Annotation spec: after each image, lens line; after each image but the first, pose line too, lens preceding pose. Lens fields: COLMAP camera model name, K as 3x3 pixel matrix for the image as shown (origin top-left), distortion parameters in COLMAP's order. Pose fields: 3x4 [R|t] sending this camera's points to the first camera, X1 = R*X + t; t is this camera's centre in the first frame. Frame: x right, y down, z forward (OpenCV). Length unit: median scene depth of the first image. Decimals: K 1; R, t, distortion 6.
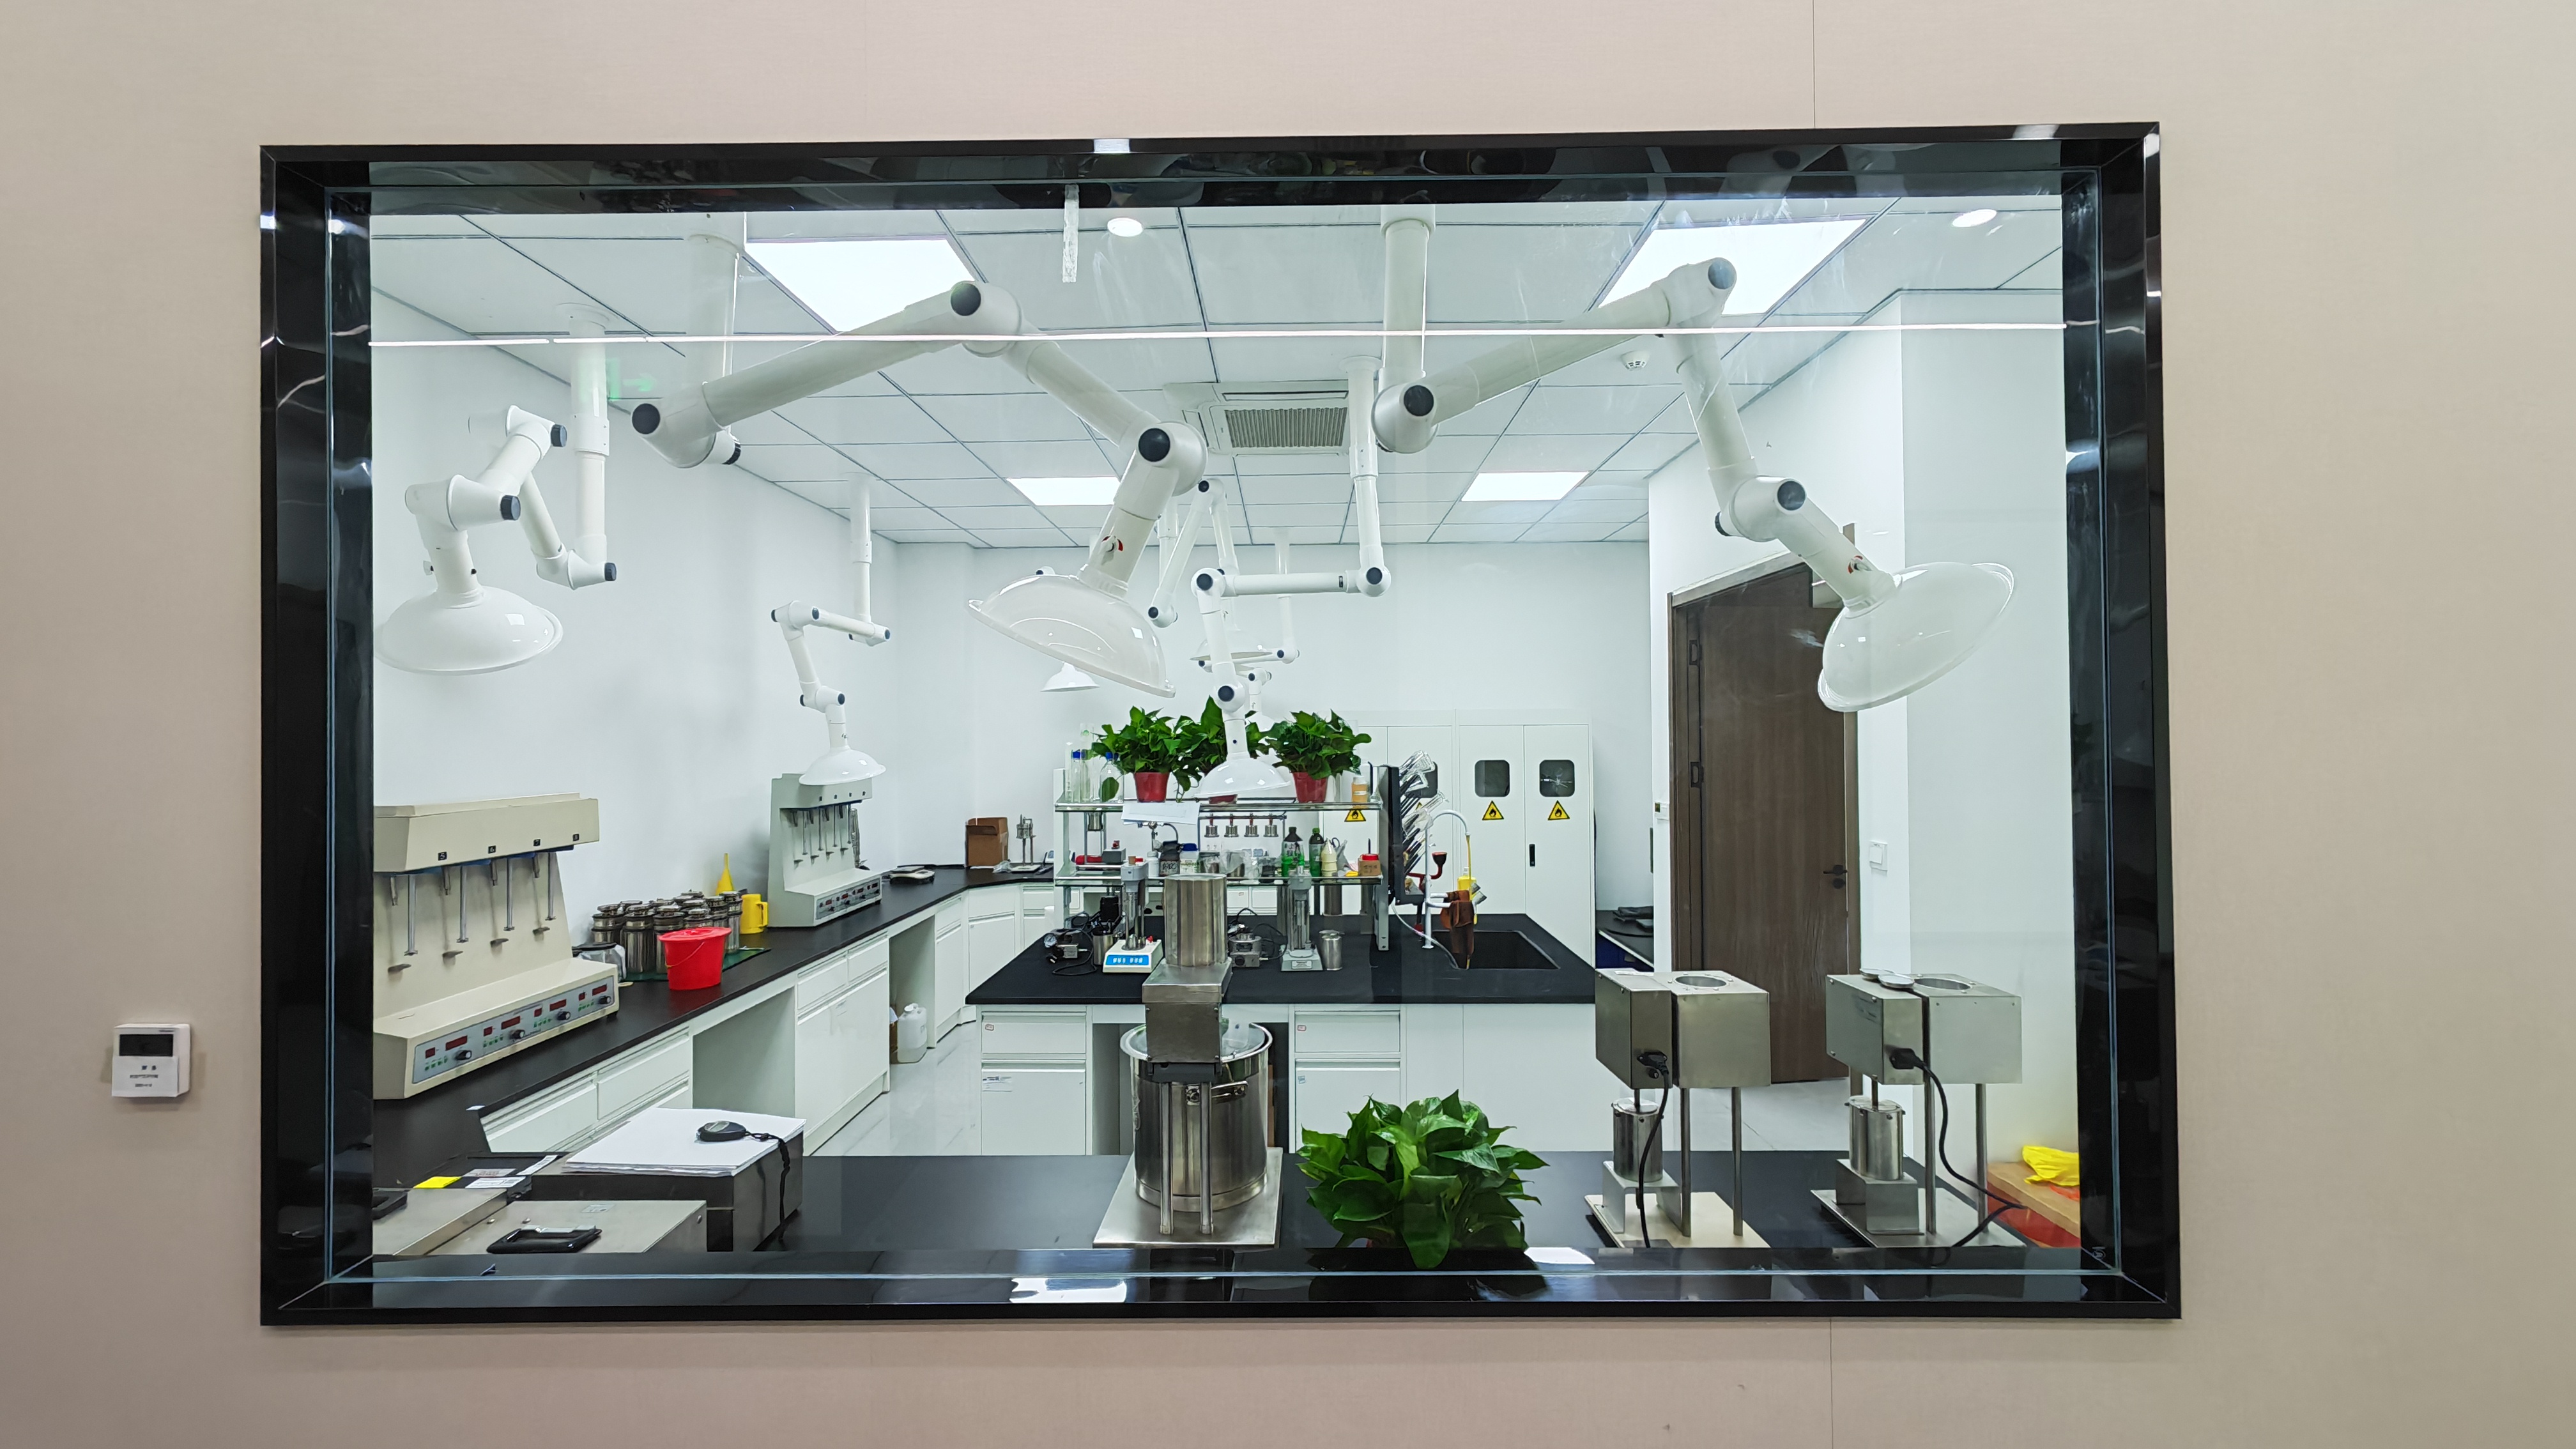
lens RADIAL K [[967.9, 0, 1286.6], [0, 967.9, 726.3], [0, 0, 1]] dist [0.003045, 0.000024]
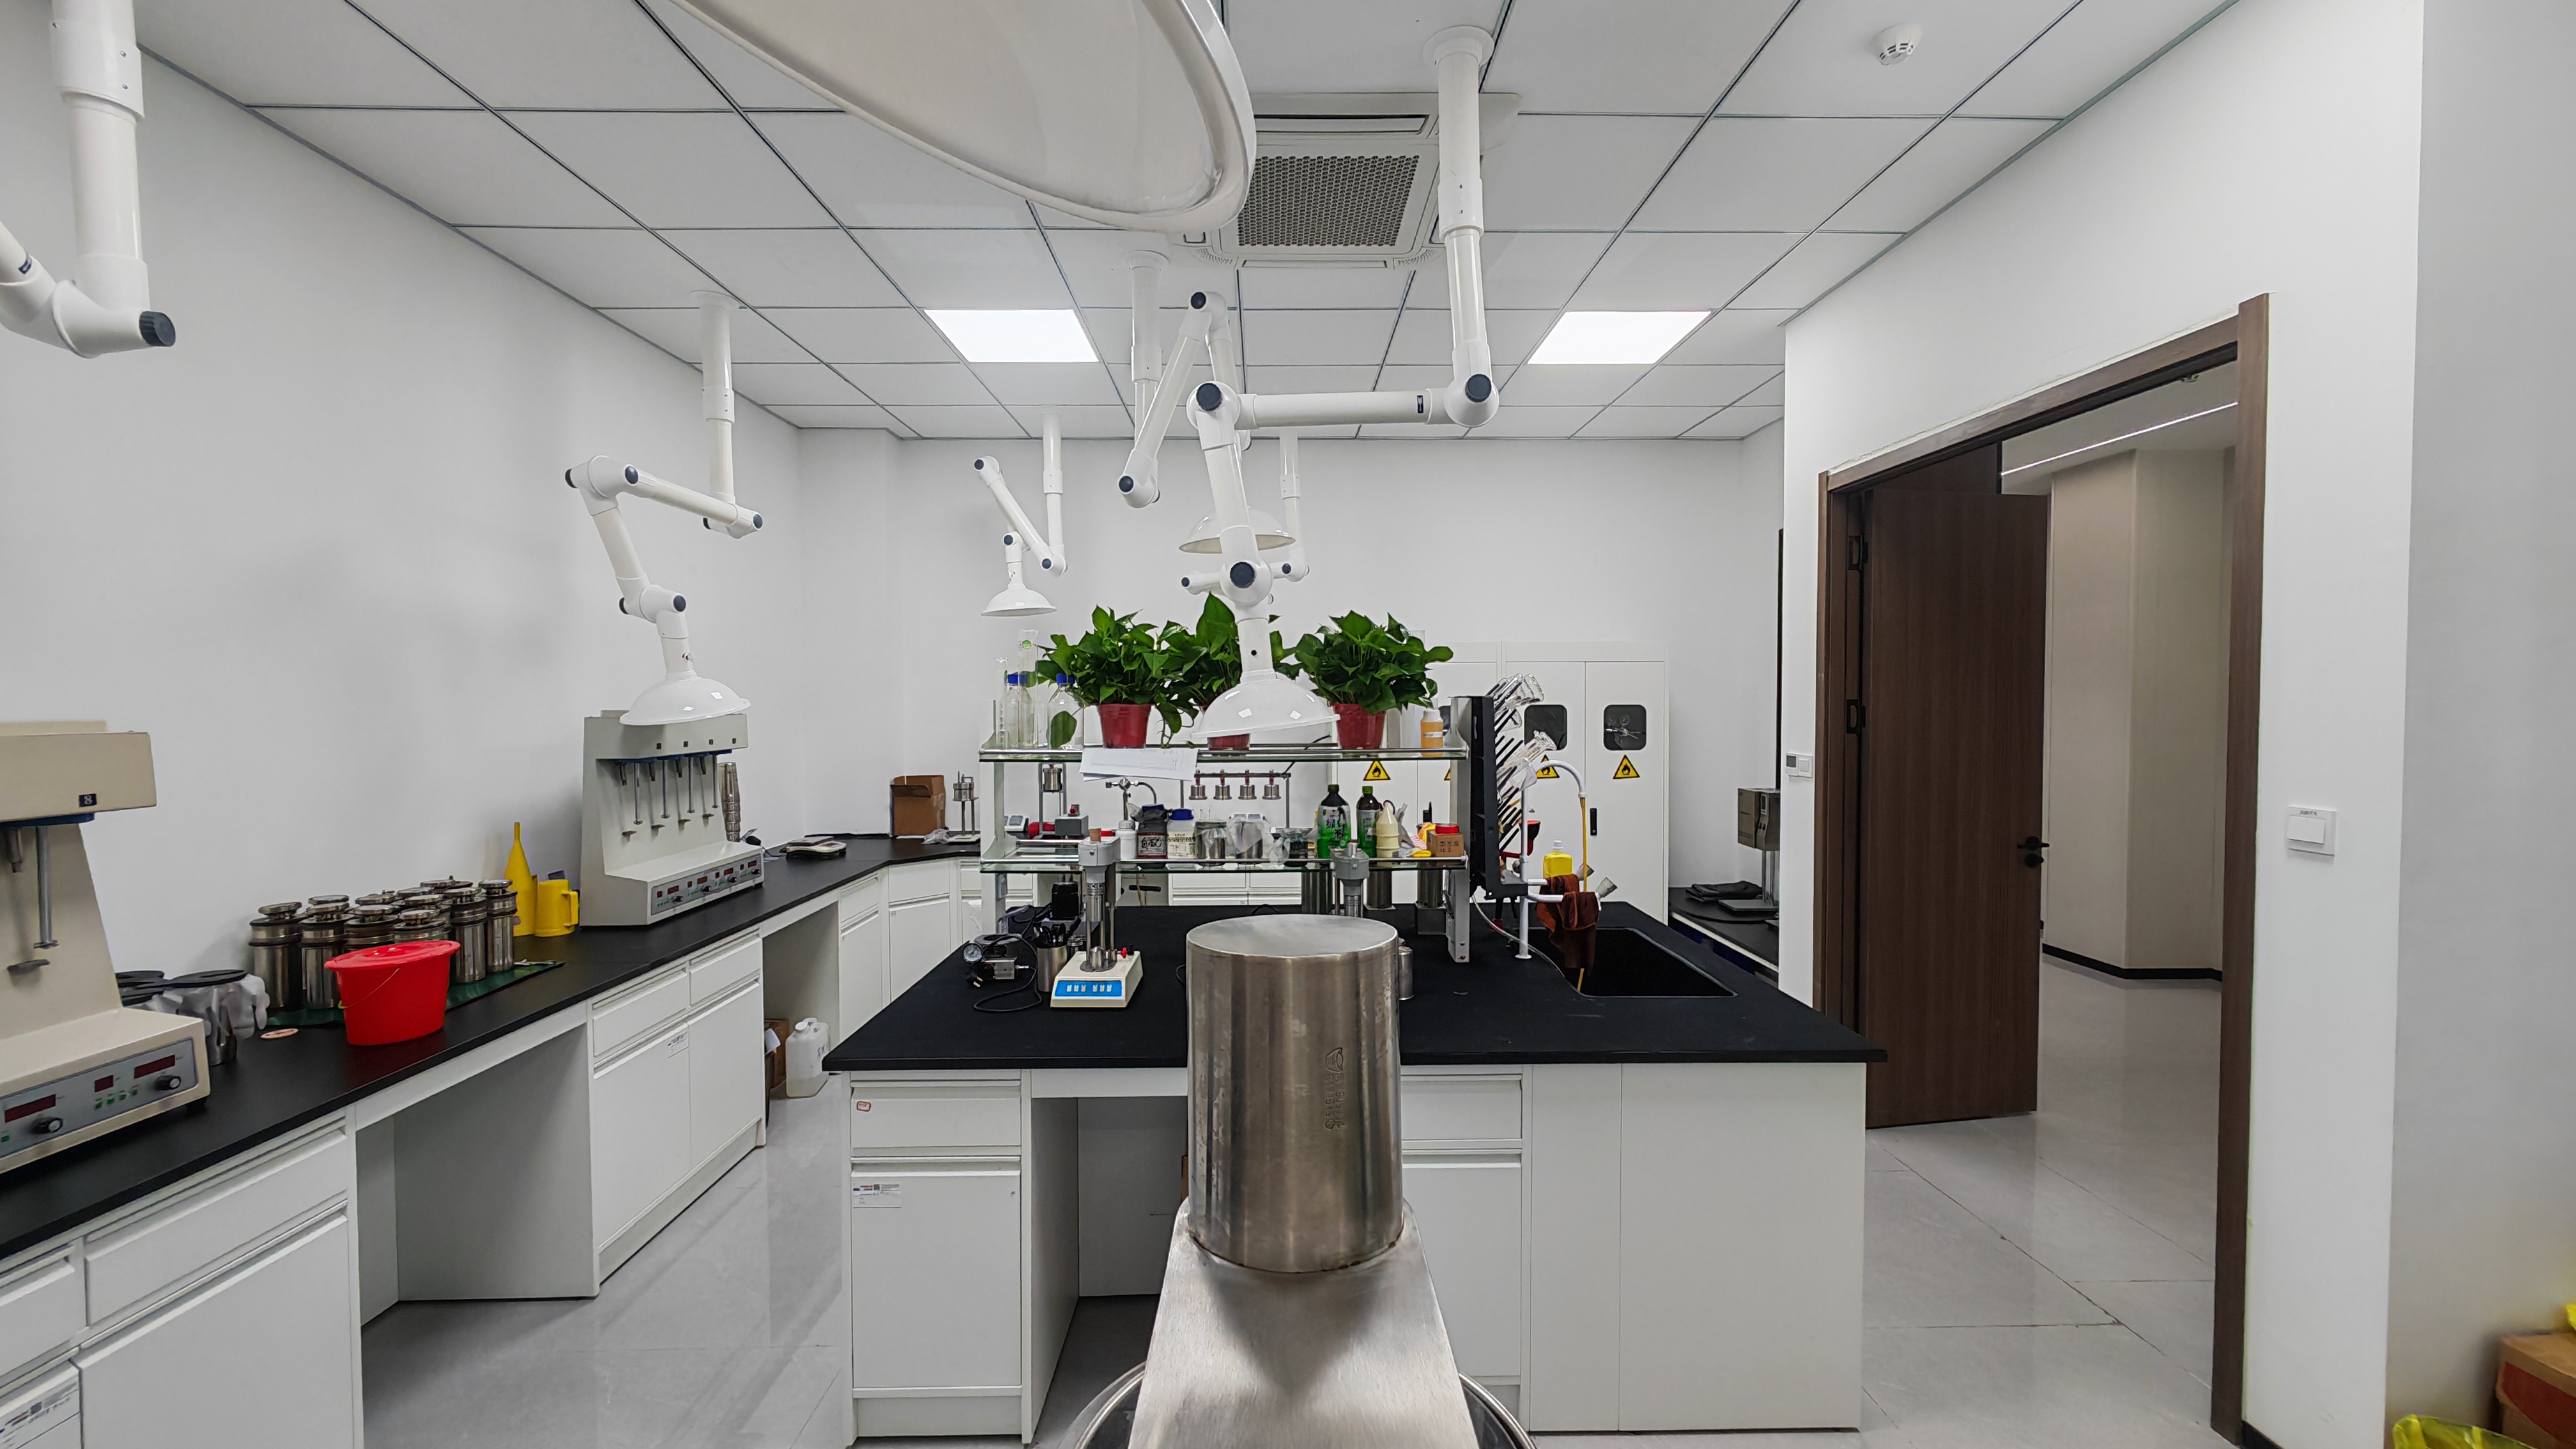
lens RADIAL K [[967.9, 0, 1284.9], [0, 967.9, 721.4], [0, 0, 1]] dist [0.003045, 0.000024]
pose [[0.999567, 0.002543, 0.029312, -0.047240], [-0.003531, 0.999426, 0.033706, 0.036127], [-0.029210, -0.033795, 0.999002, 0.319203]]
